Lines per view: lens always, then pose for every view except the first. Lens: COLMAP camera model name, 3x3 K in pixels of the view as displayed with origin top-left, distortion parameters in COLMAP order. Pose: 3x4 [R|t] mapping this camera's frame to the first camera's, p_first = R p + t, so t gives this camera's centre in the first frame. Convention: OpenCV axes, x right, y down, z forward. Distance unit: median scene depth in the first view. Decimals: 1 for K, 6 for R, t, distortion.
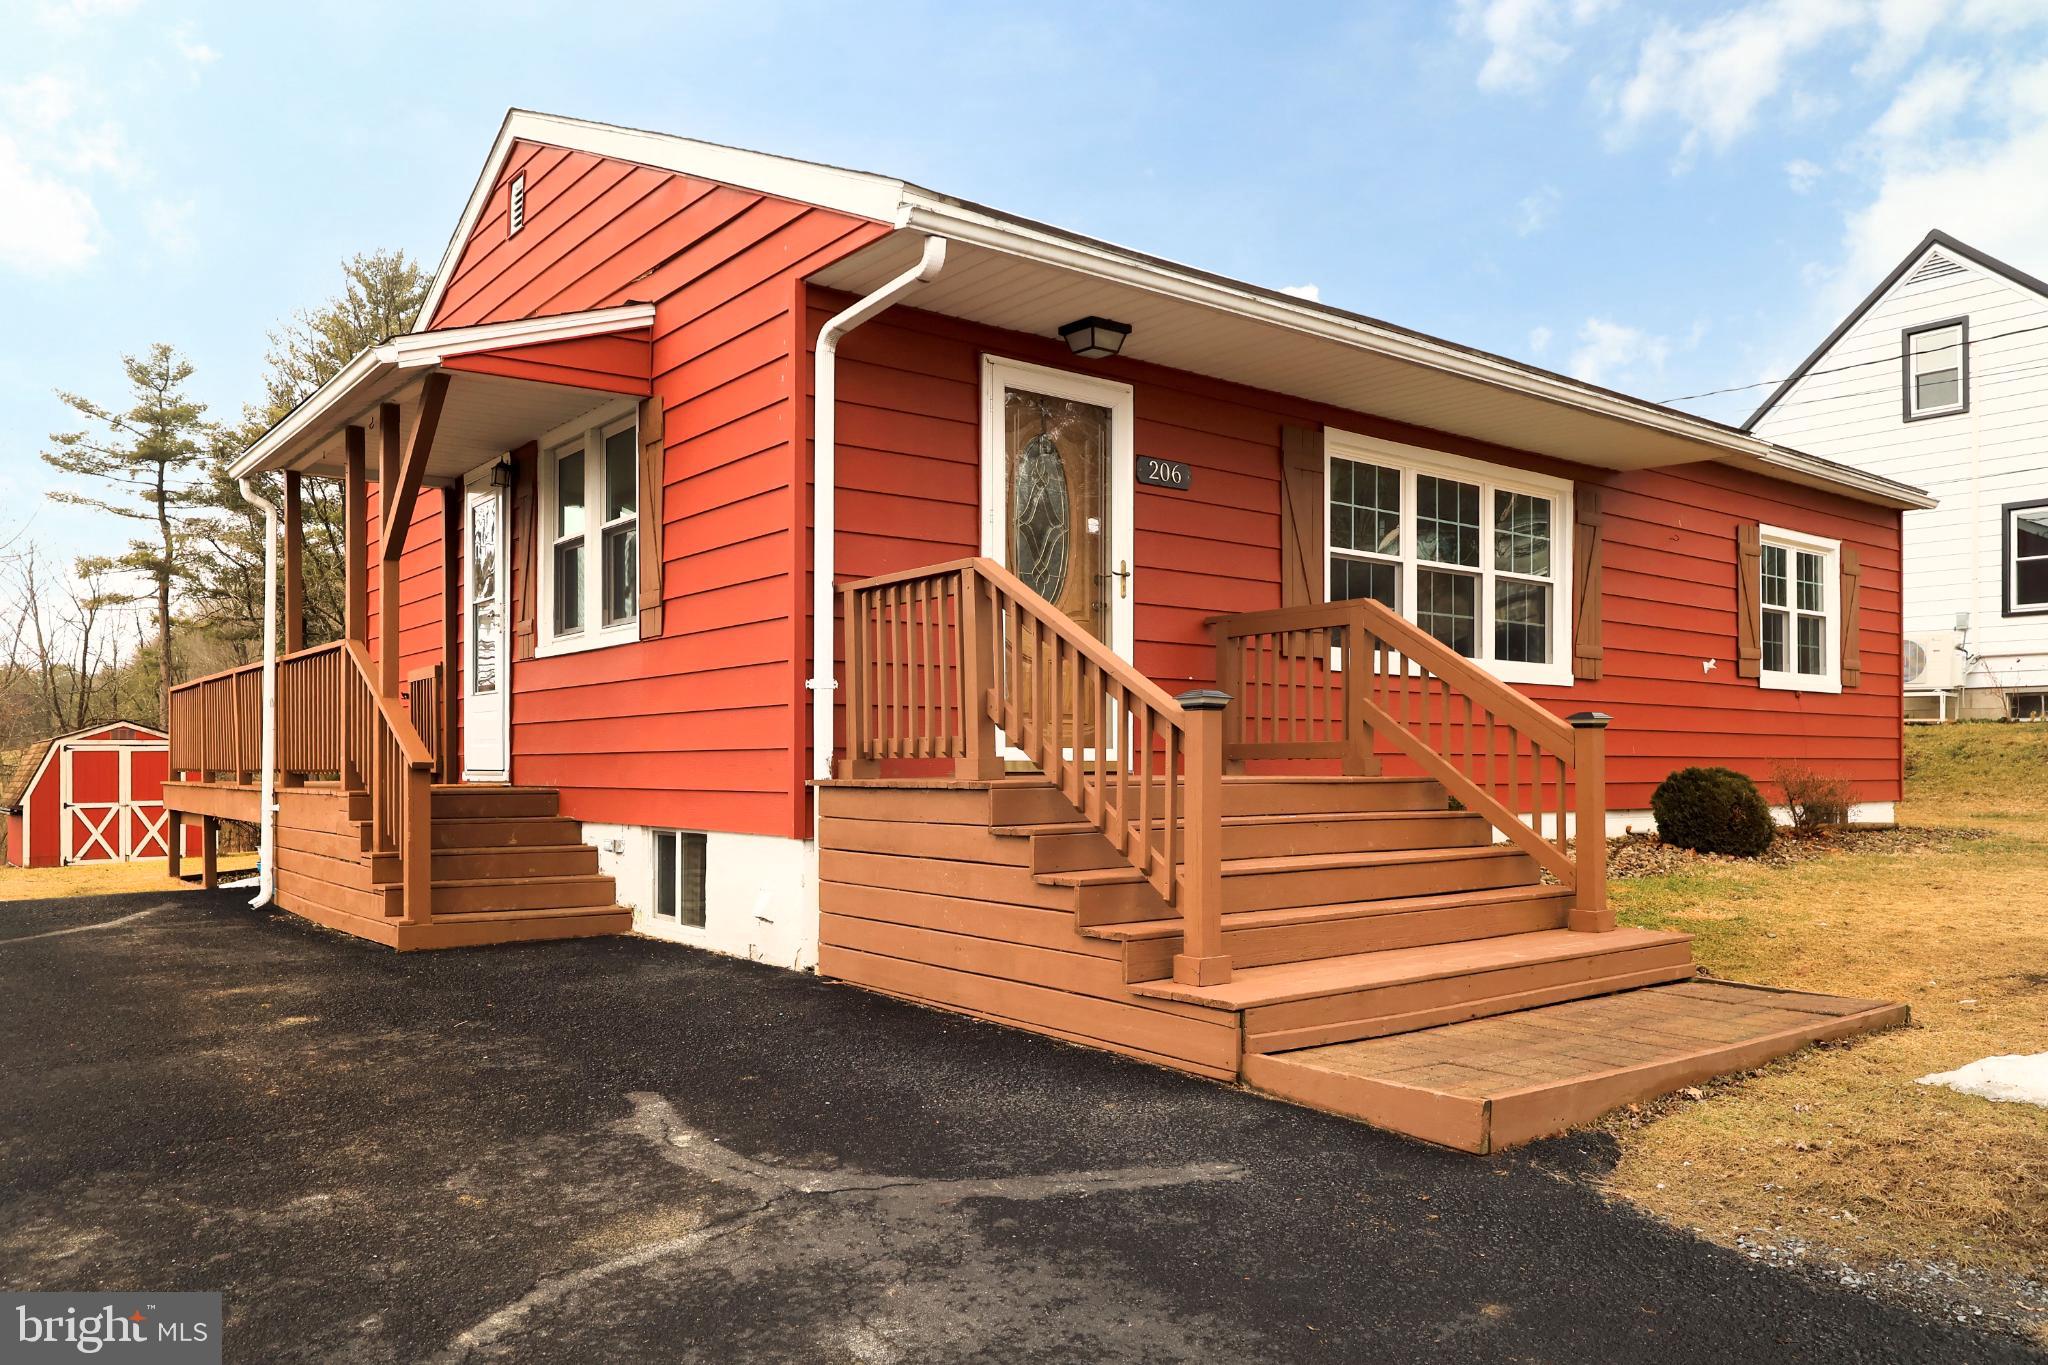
lens RADIAL K [[1458.7, 0, 1028.9], [0, 1458.7, 763.8], [0, 0, 1]] dist [0.000282, -0.000598]
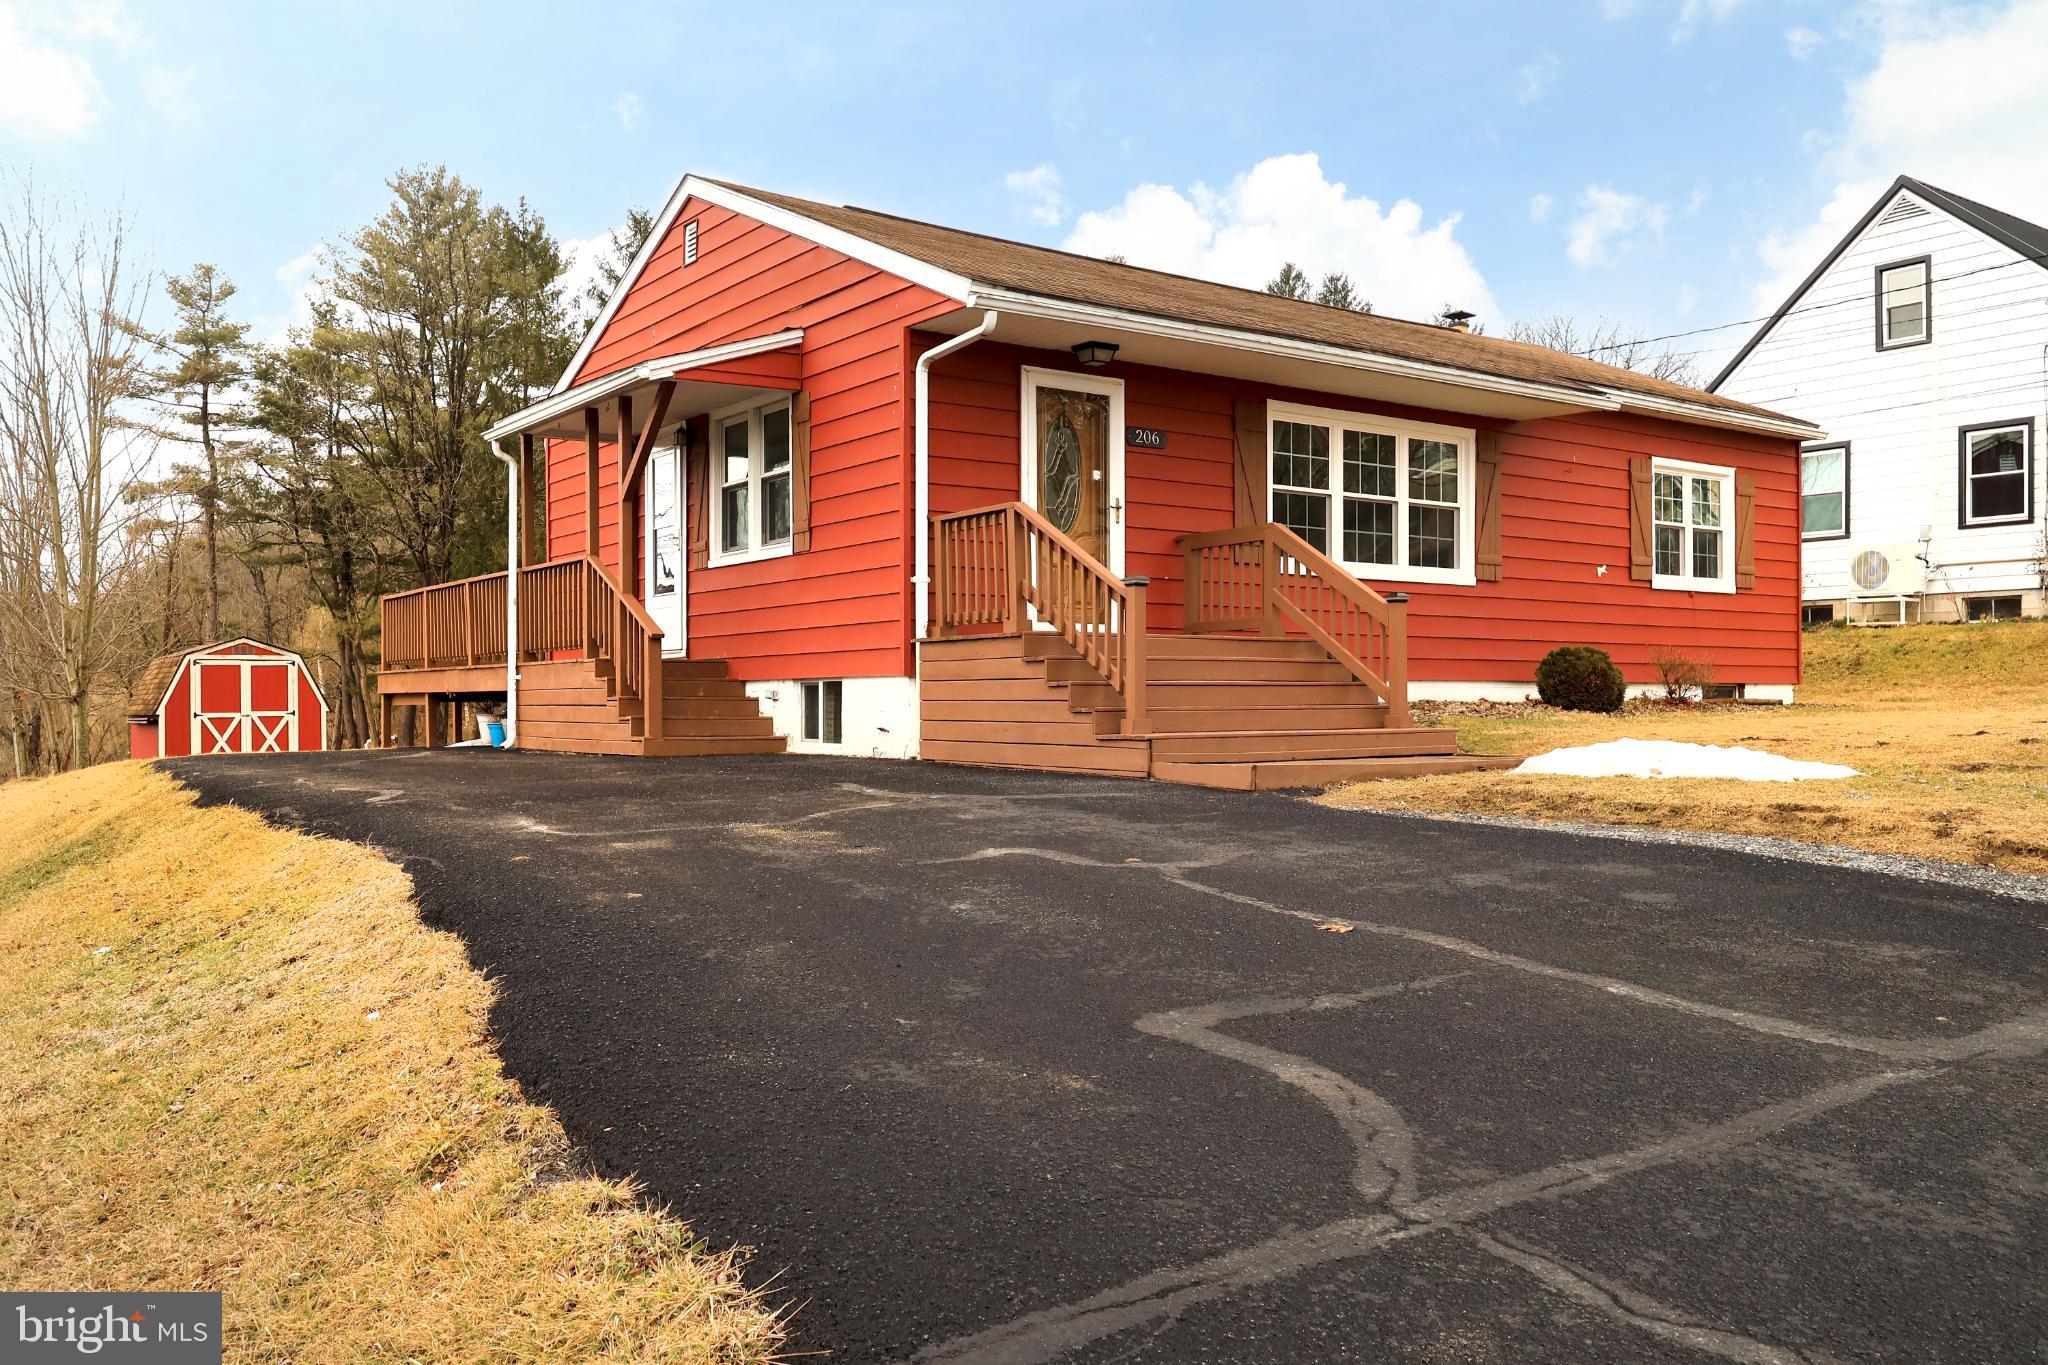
lens RADIAL K [[1638.4, 0, 1024.0], [0, 1638.4, 682.5], [0, 0, 1]] dist [0.004445, 0.002392]
pose [[0.998993, -0.003510, -0.044736, 0.038655], [0.003026, 0.999936, -0.010874, 0.058740], [0.044772, 0.010728, 0.998940, -0.593475]]
